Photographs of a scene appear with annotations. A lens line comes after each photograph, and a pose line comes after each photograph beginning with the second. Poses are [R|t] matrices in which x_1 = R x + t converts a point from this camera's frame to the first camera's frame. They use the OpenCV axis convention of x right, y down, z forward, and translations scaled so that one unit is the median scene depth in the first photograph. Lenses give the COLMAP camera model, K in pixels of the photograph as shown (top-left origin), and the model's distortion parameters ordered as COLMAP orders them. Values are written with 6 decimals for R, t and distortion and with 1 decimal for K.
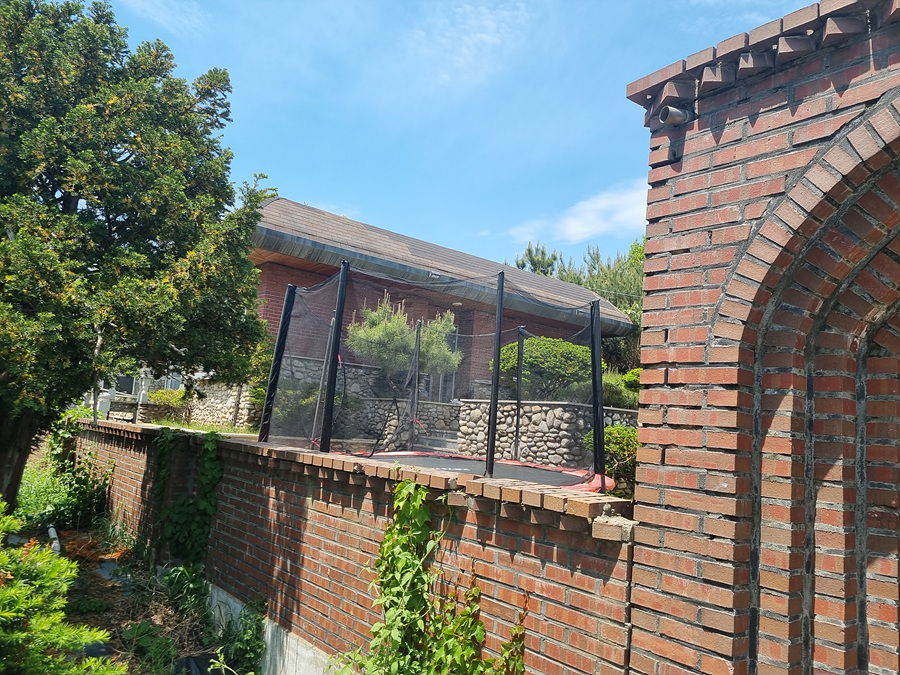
lens RADIAL K [[673.8, 0, 455.1], [0, 673.8, 337.3], [0, 0, 1]] dist [0.033816, -0.006384]
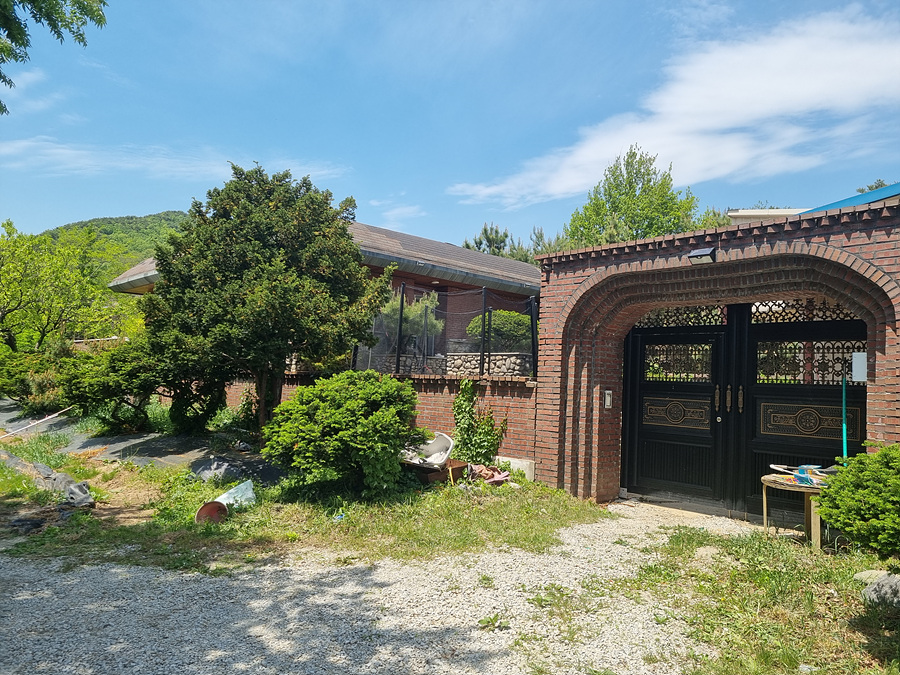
lens RADIAL K [[673.8, 0, 447.2], [0, 673.8, 337.0], [0, 0, 1]] dist [0.033816, -0.006384]
pose [[0.997830, -0.028739, 0.059244, -0.254784], [0.024892, 0.997596, 0.064678, -0.128326], [-0.060960, -0.063063, 0.996146, -1.531686]]
